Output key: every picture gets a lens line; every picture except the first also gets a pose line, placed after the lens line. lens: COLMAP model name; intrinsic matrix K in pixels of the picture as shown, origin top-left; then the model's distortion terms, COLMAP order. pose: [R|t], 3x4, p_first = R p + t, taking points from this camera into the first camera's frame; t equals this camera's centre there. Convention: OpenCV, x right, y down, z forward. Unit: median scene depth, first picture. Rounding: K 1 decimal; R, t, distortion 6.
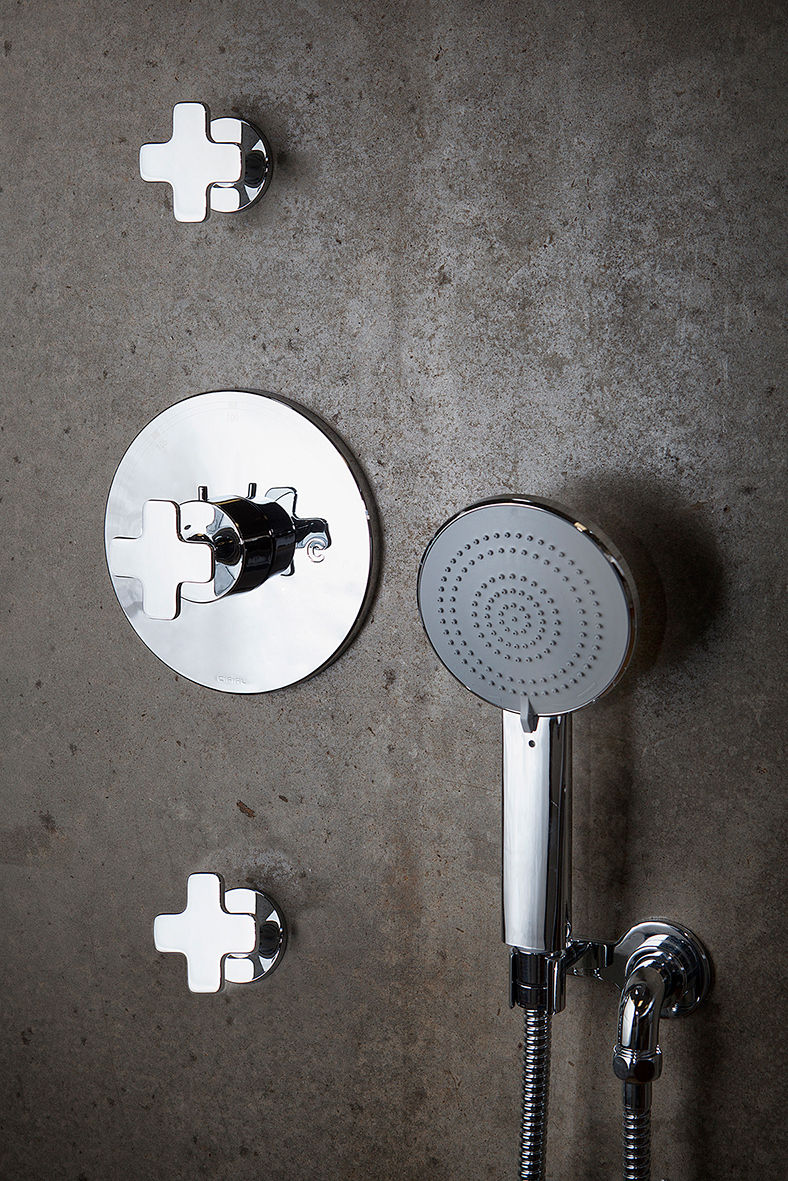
lens RADIAL K [[1882.5, 0, 393.3], [0, 1882.5, 588.8], [0, 0, 1]] dist [-0.122060, 0.000000]
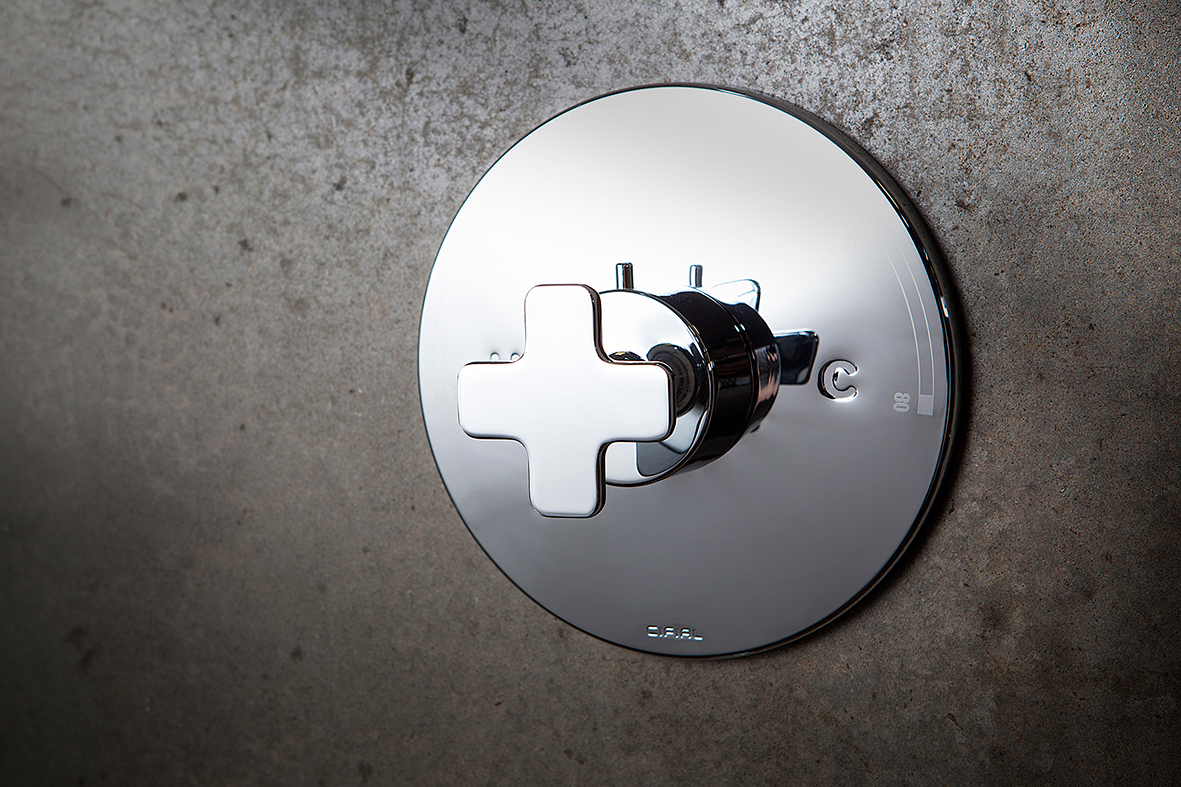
lens RADIAL K [[2192.6, 0, 589.9], [0, 2192.6, 393.0], [0, 0, 1]] dist [0.072620, 0.000000]
pose [[0.999263, -0.038359, 0.001594, -0.109764], [0.038390, 0.997914, -0.051897, 0.012237], [0.000400, 0.051920, 0.998651, 0.383469]]
